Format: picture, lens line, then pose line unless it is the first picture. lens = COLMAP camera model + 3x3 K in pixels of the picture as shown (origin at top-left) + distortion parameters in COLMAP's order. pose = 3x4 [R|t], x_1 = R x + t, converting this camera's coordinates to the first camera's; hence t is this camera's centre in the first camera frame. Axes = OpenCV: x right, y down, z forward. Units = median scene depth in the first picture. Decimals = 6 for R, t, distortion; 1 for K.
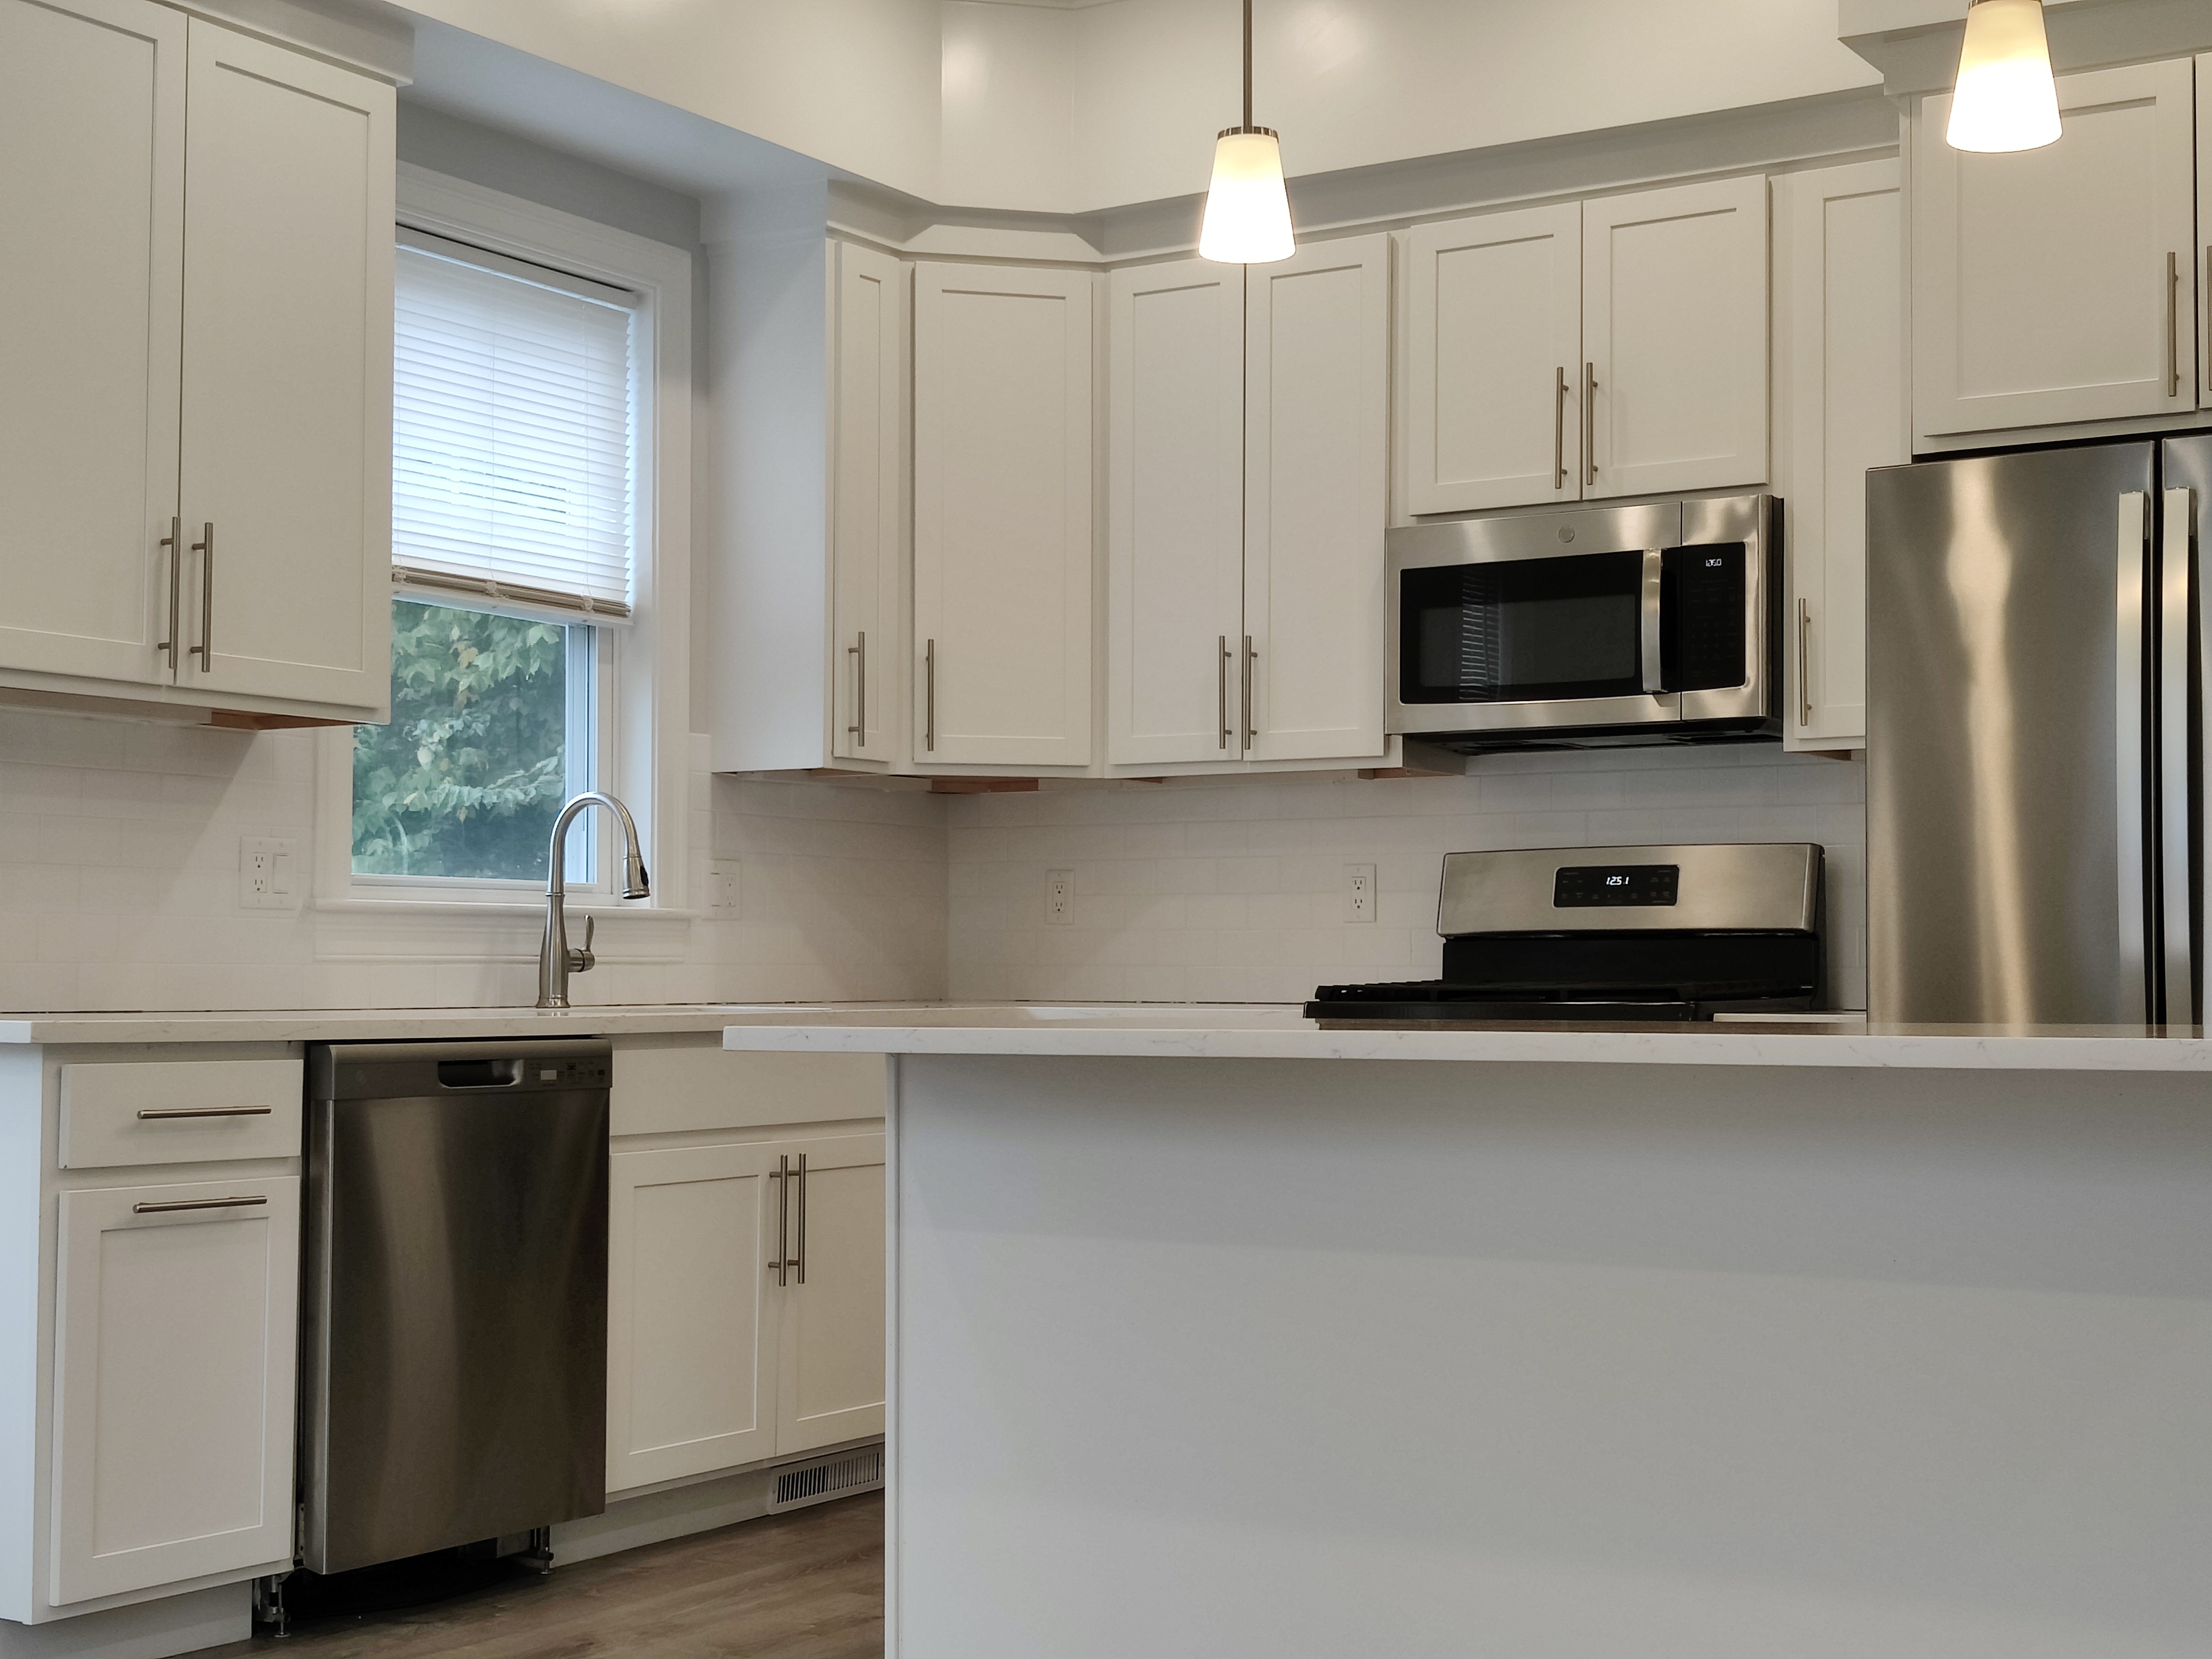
lens RADIAL K [[3013.4, 0, 1143.9], [0, 3013.4, 888.0], [0, 0, 1]] dist [0.208793, -0.684420]
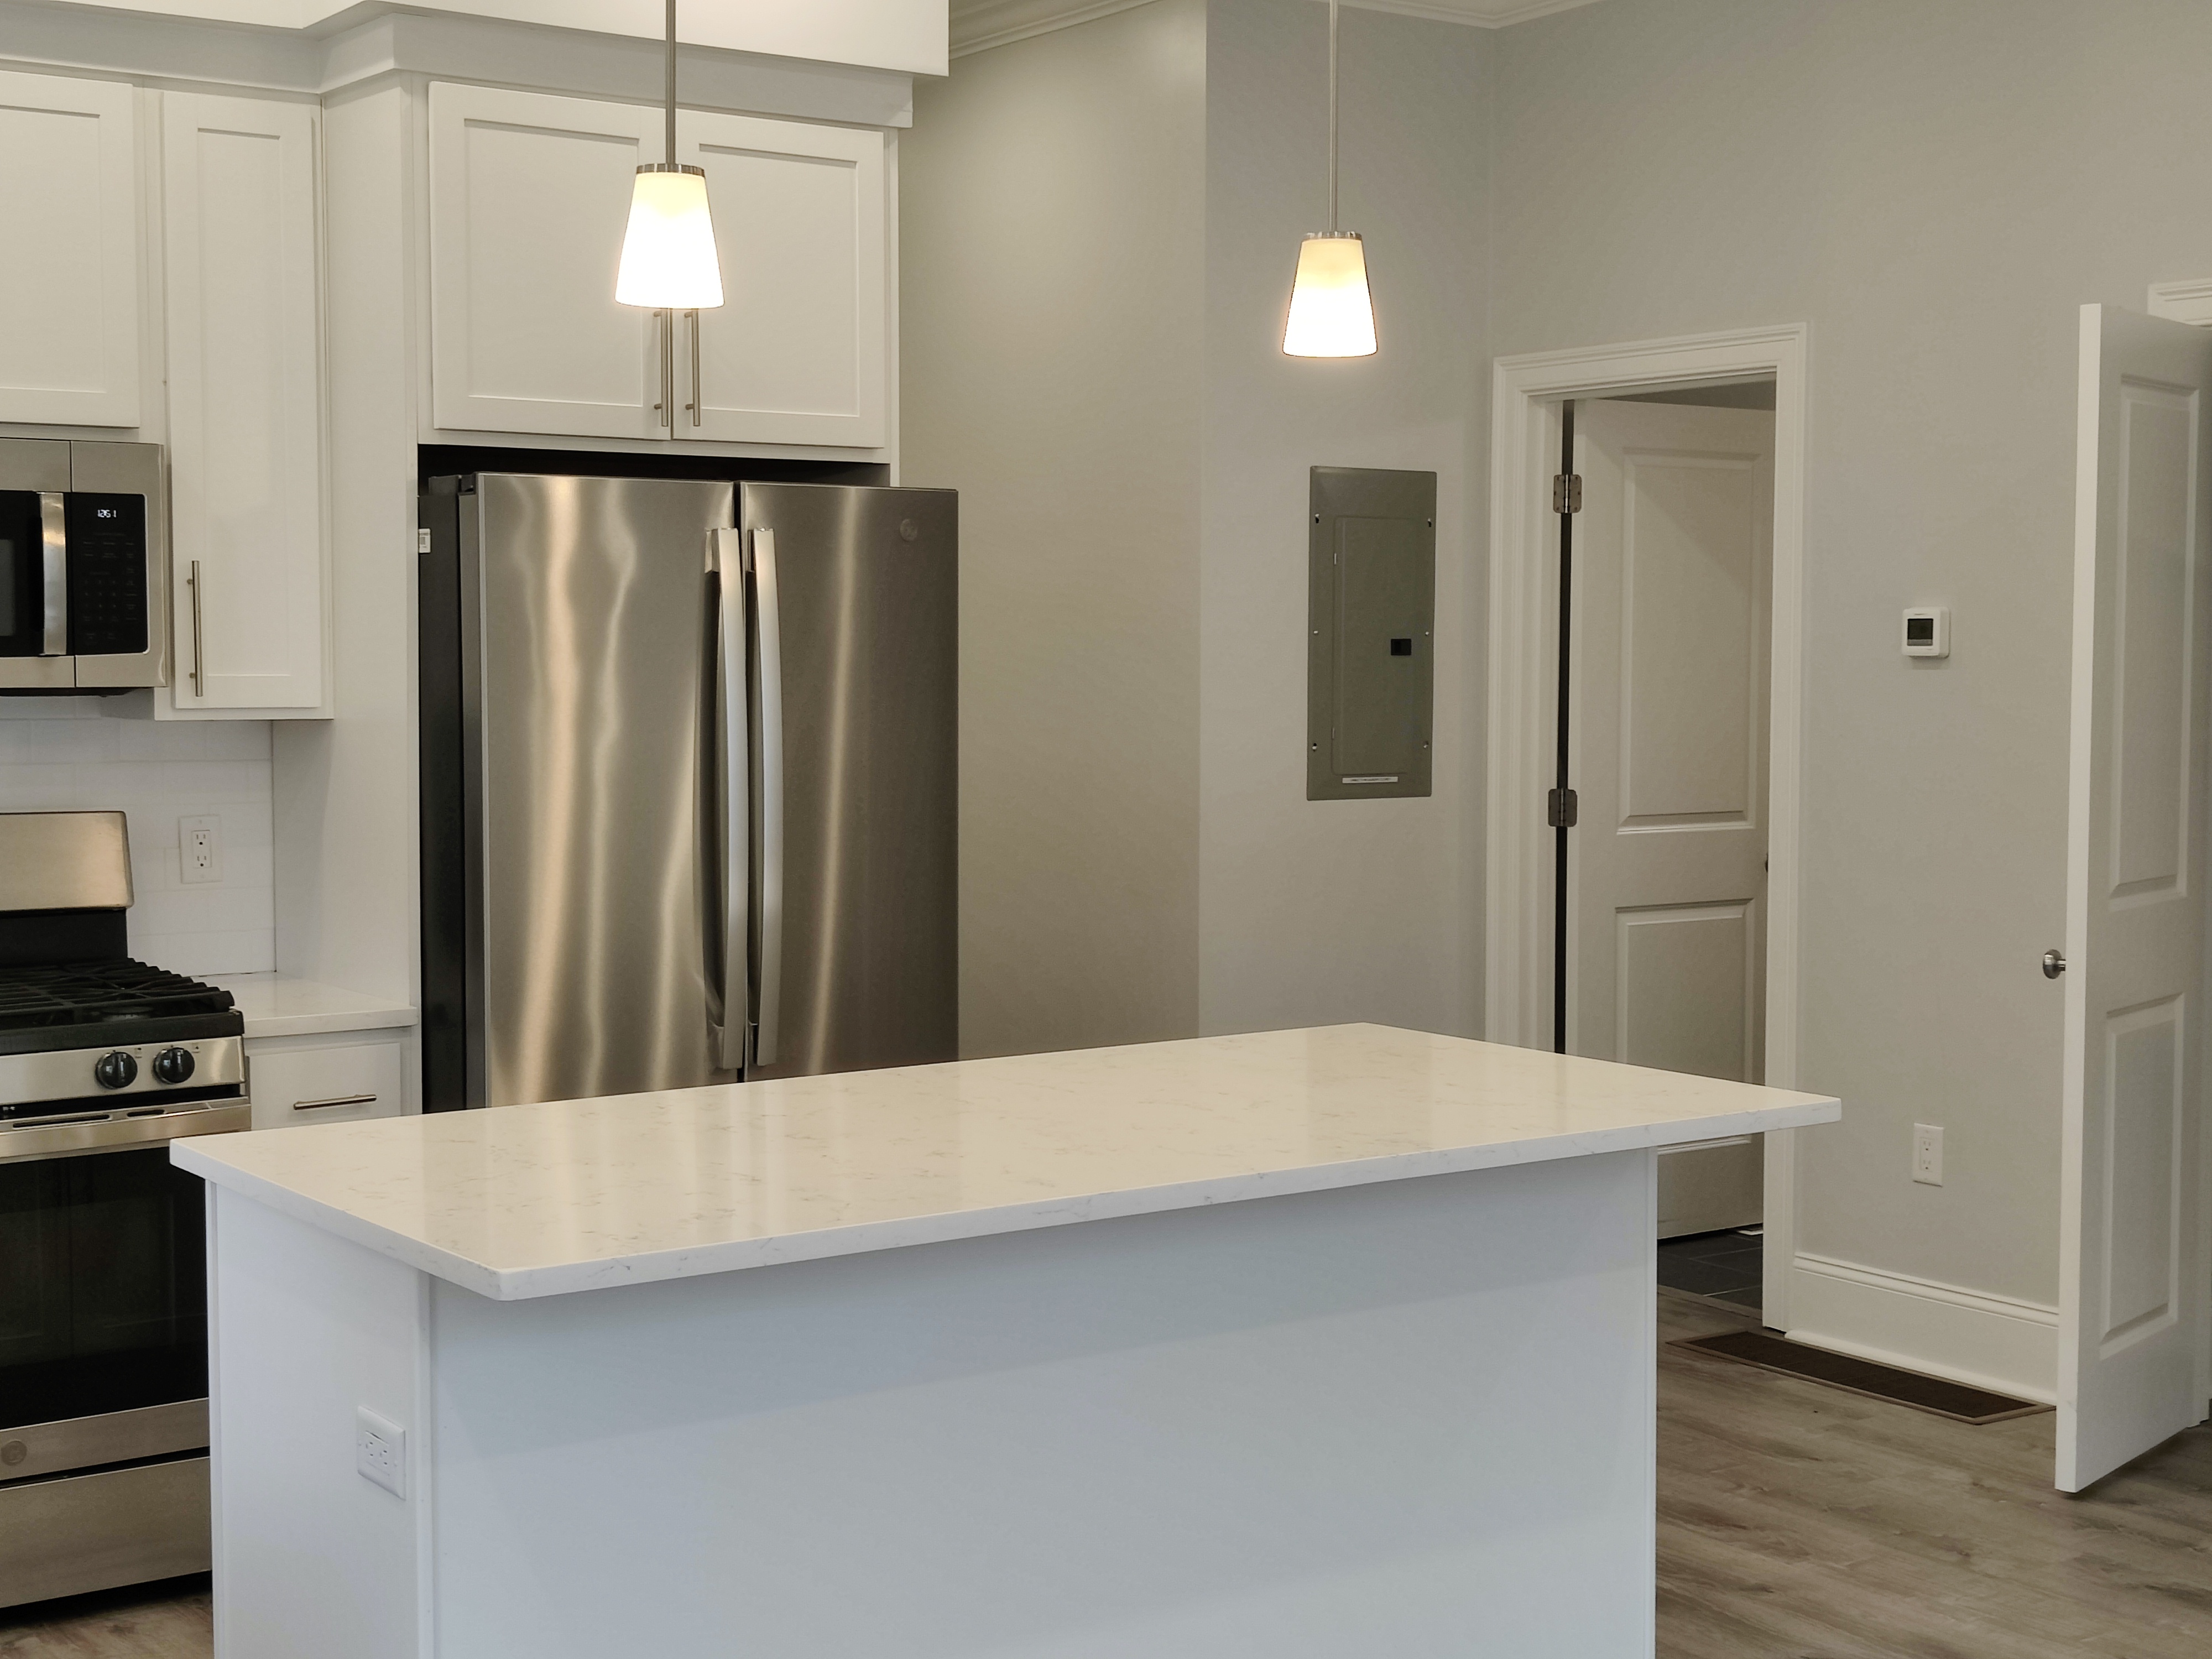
lens RADIAL K [[3000.7, 0, 1047.7], [0, 3000.7, 829.6], [0, 0, 1]] dist [0.156254, -0.623571]
pose [[0.403746, -0.058106, 0.913024, -0.506908], [-0.027350, 0.996768, 0.075530, -0.085907], [-0.914462, -0.055466, 0.400852, 0.366421]]
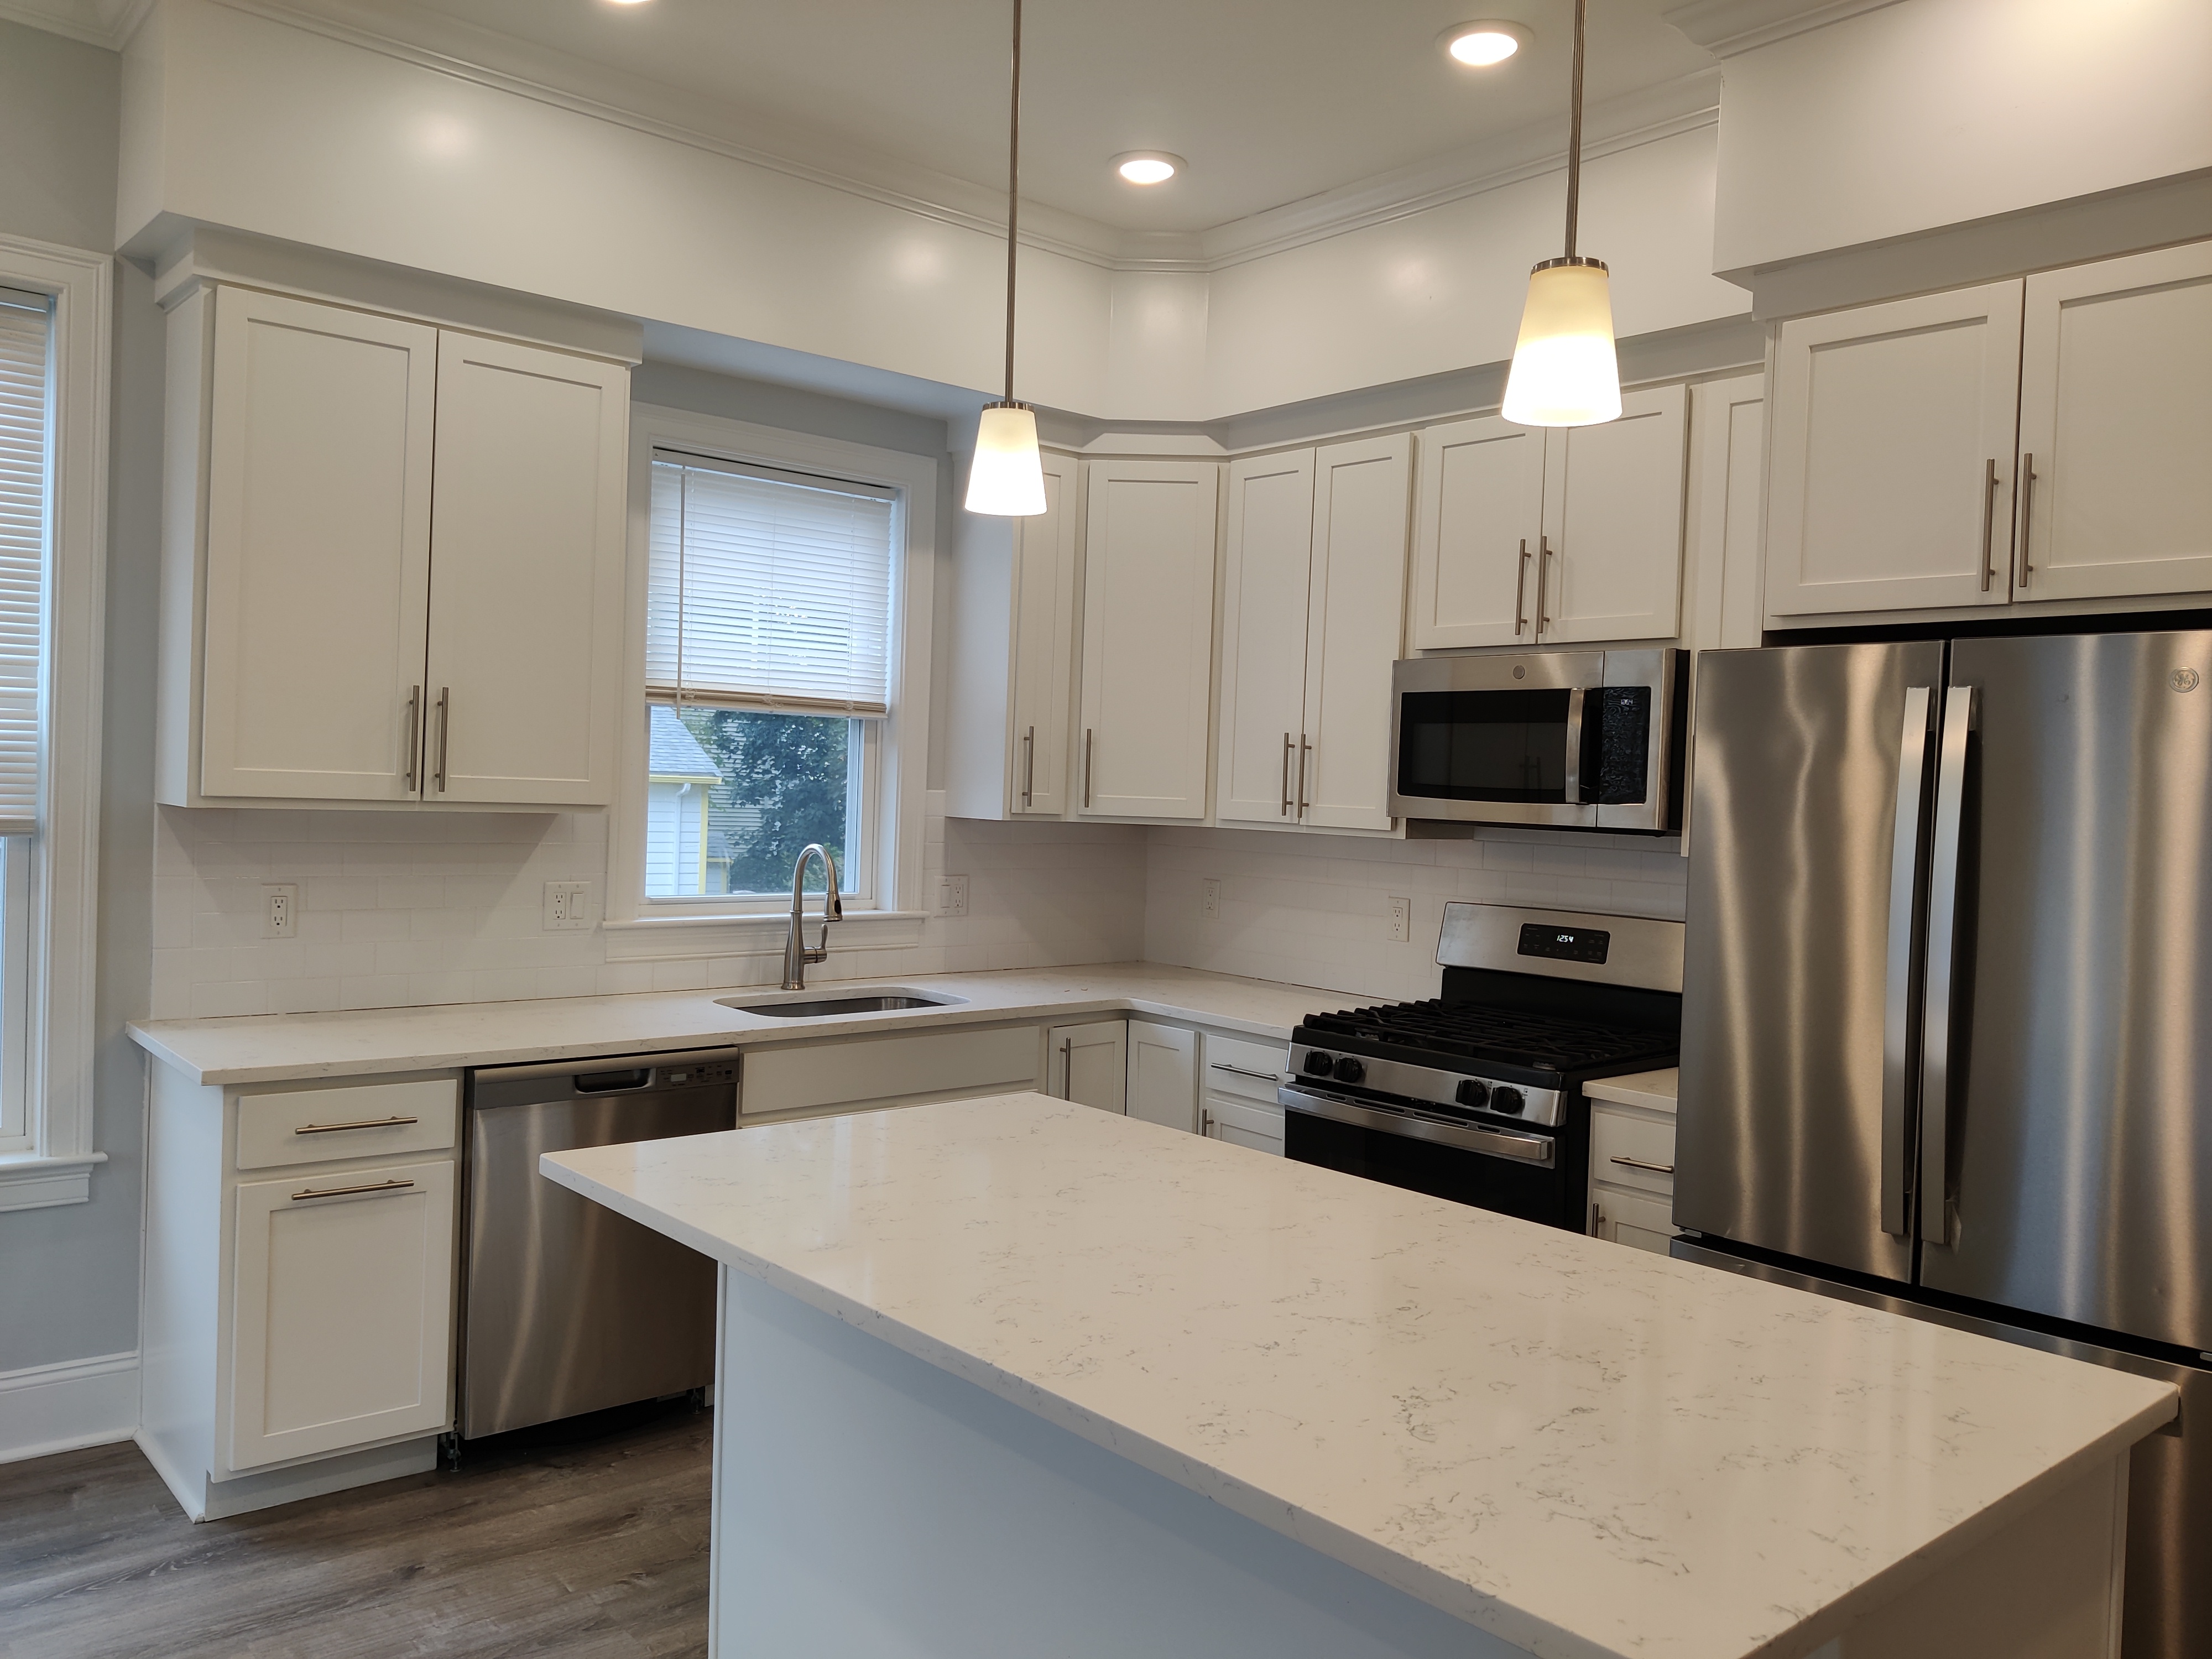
lens RADIAL K [[1661.5, 0, 1106.0], [0, 1661.5, 829.5], [0, 0, 1]] dist [0.012615, -0.000576]
pose [[0.955209, 0.040183, -0.293192, 0.179268], [-0.024954, 0.998147, 0.055499, -0.084469], [0.294878, -0.045697, 0.954441, 0.279077]]
